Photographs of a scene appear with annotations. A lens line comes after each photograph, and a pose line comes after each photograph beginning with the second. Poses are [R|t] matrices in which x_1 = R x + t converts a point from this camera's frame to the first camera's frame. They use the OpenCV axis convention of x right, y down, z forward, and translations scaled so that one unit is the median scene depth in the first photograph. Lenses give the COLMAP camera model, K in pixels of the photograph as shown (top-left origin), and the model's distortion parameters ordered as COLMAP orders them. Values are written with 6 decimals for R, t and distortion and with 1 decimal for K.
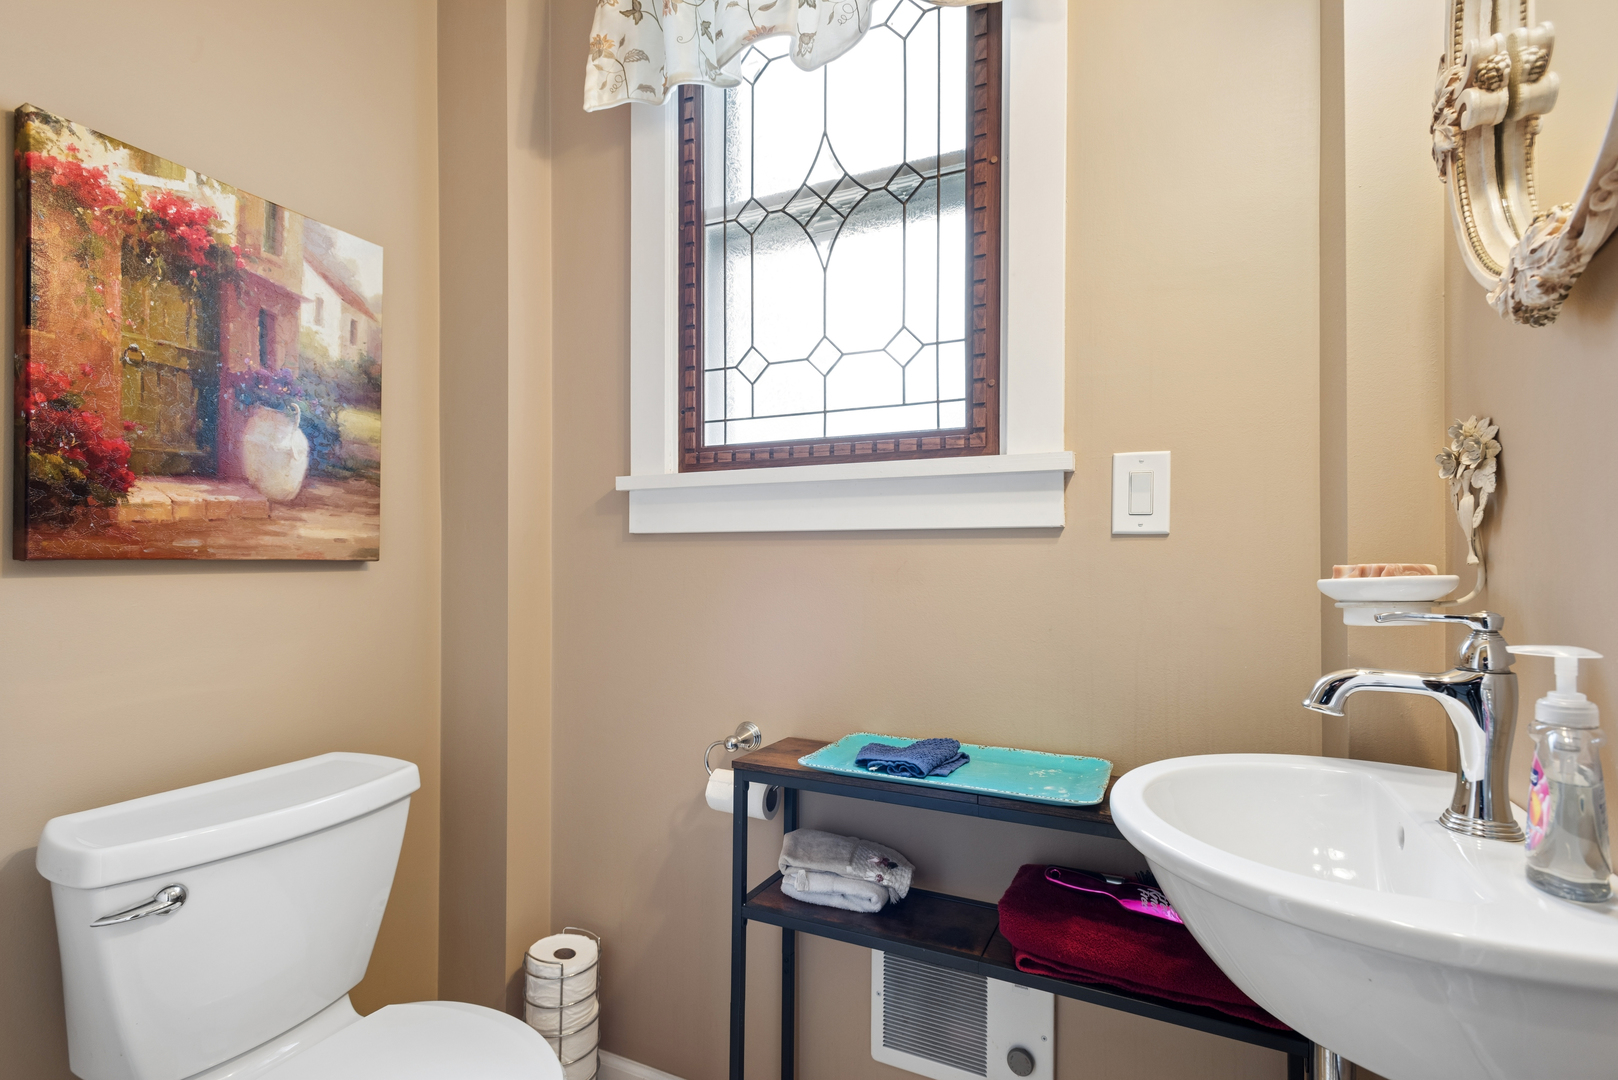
lens RADIAL K [[750.0, 0, 807.0], [0, 750.0, 550.4], [0, 0, 1]] dist [0.004760, 0.001047]
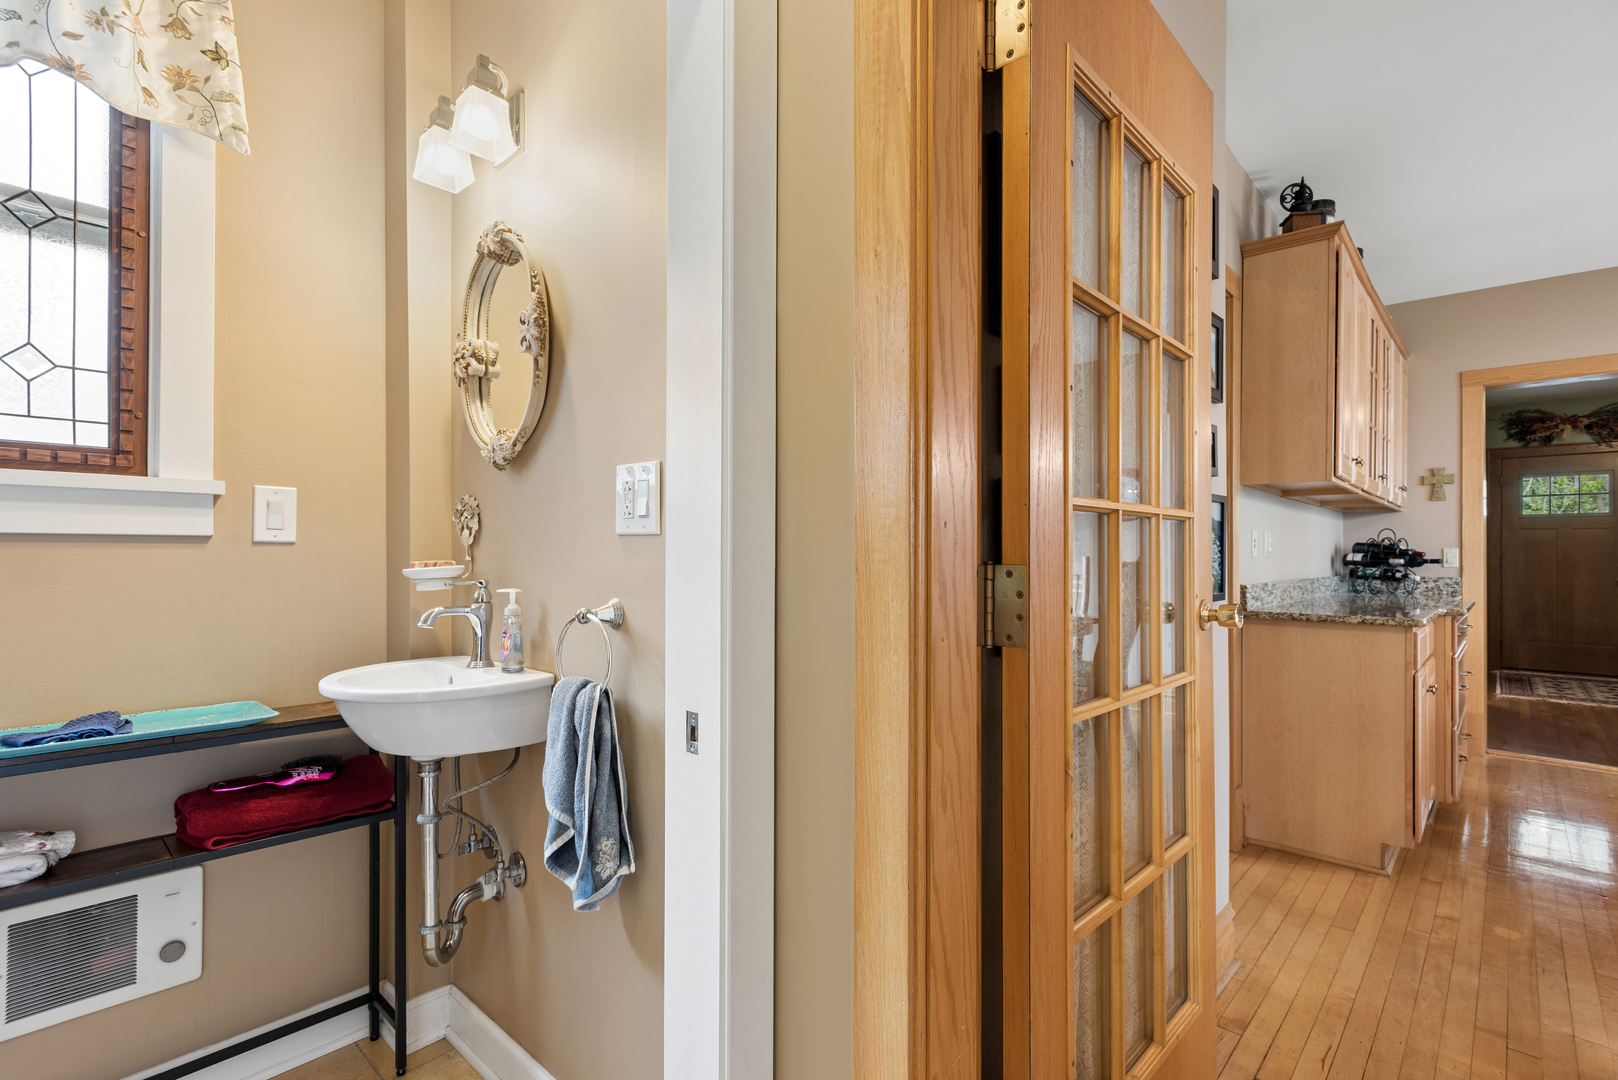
lens RADIAL K [[758.8, 0, 809.9], [0, 758.8, 554.2], [0, 0, 1]] dist [0.003998, -0.000323]
pose [[0.294799, -0.000734, 0.955559, -0.655227], [-0.005332, 0.999983, 0.002413, -0.007654], [-0.955544, -0.005806, 0.294790, -0.431586]]
